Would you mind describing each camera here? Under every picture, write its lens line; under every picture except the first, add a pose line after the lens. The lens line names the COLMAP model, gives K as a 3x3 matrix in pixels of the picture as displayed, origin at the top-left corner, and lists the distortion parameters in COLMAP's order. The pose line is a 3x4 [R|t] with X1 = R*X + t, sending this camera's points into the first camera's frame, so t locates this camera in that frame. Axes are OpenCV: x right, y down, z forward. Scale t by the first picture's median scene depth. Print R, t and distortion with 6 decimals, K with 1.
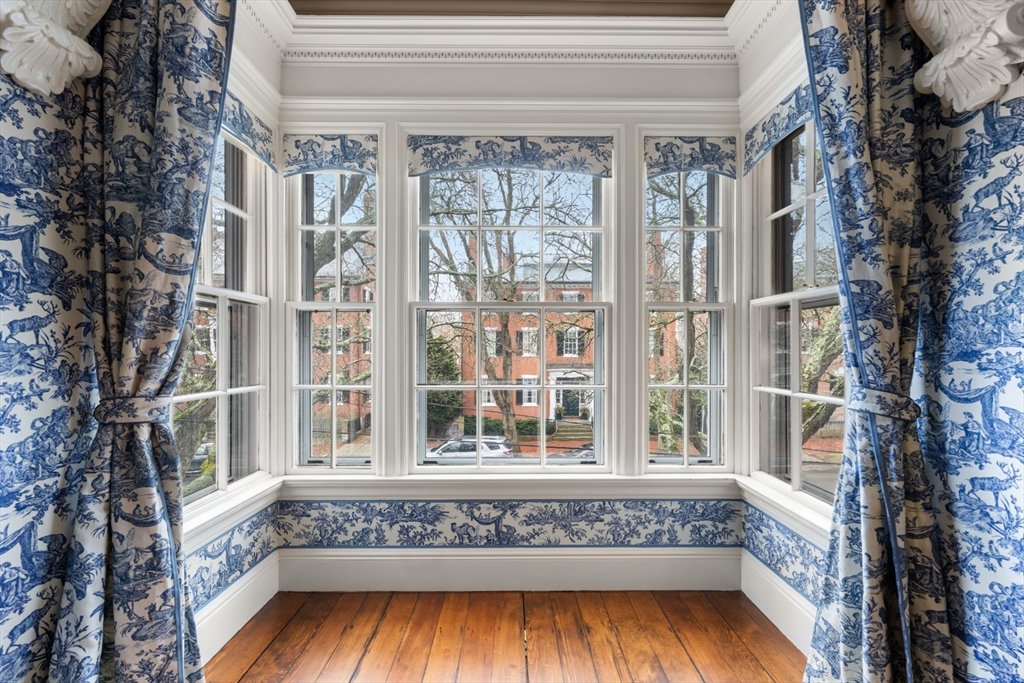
lens RADIAL K [[443.7, 0, 512.0], [0, 443.7, 341.5], [0, 0, 1]] dist [0.000050, 0.000018]
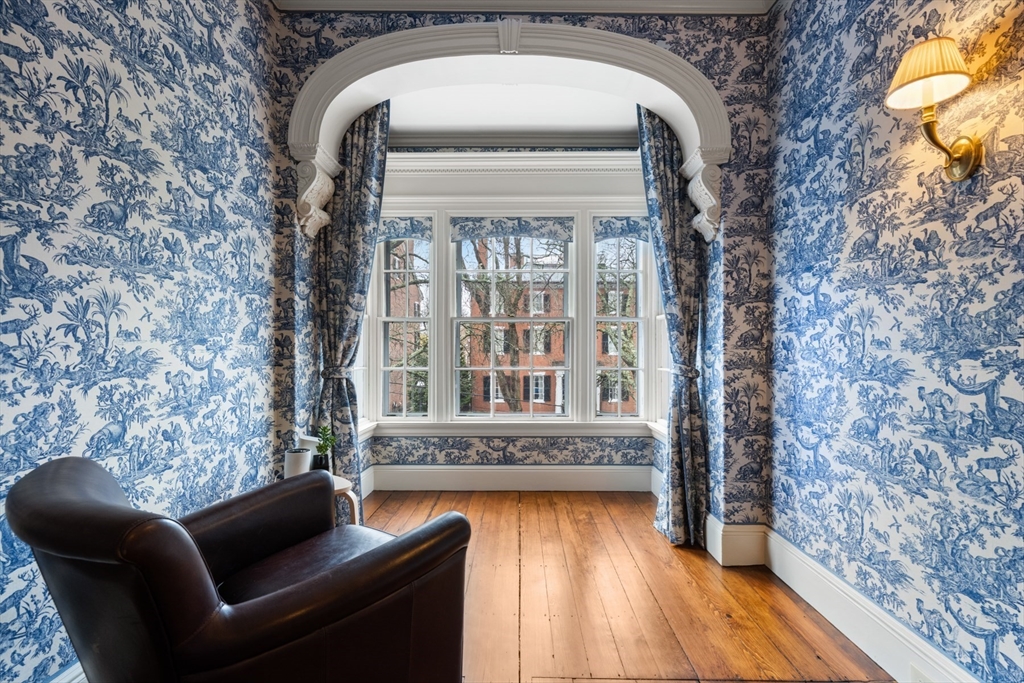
lens RADIAL K [[443.7, 0, 512.0], [0, 443.7, 341.5], [0, 0, 1]] dist [0.000050, 0.000018]
pose [[0.999839, -0.000425, -0.017932, 0.026478], [0.000495, 0.999992, 0.003905, -0.004736], [0.017930, -0.003913, 0.999832, -0.659784]]
